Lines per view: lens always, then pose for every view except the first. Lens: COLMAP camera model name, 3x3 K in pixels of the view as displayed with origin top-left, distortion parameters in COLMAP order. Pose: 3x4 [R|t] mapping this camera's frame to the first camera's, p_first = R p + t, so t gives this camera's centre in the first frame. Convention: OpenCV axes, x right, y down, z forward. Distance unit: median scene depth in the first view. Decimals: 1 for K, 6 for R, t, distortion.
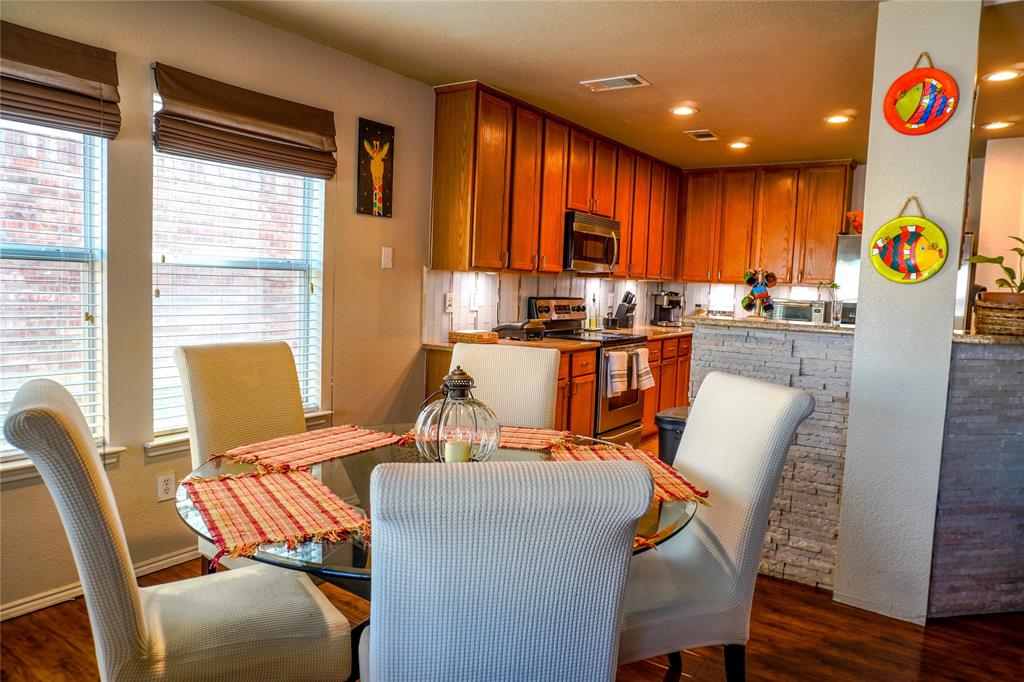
lens RADIAL K [[693.2, 0, 506.8], [0, 693.2, 338.2], [0, 0, 1]] dist [-0.028266, -0.001497]
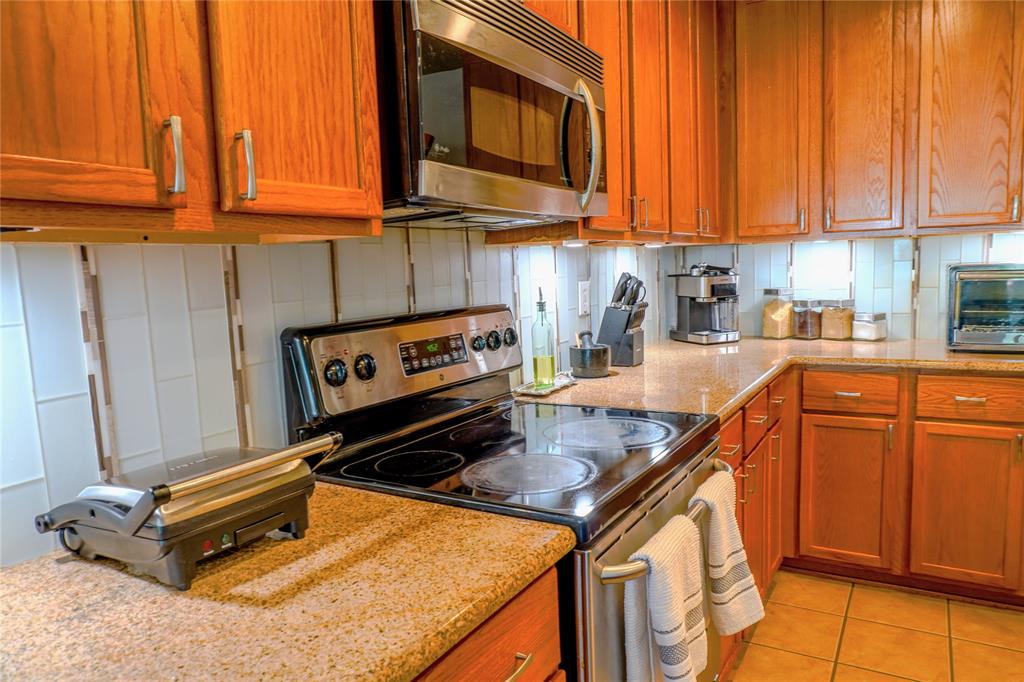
lens RADIAL K [[693.2, 0, 515.4], [0, 693.2, 341.5], [0, 0, 1]] dist [-0.028266, -0.001497]
pose [[0.994688, -0.082330, 0.061789, 0.094441], [0.080655, 0.996316, 0.029129, -0.050939], [-0.063960, -0.023991, 0.997664, 0.681160]]
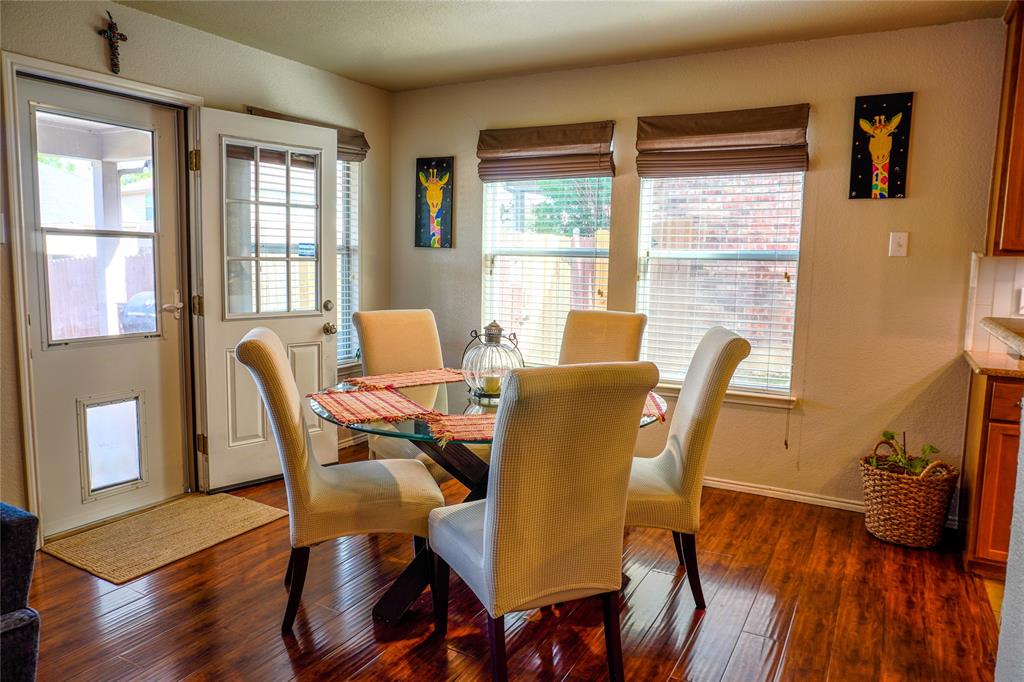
lens RADIAL K [[693.2, 0, 513.5], [0, 693.2, 342.0], [0, 0, 1]] dist [-0.028266, -0.001497]
pose [[0.088174, 0.083019, -0.992639, 0.466464], [-0.096771, 0.992521, 0.074413, -0.008255], [0.991393, 0.089498, 0.095549, 0.318629]]
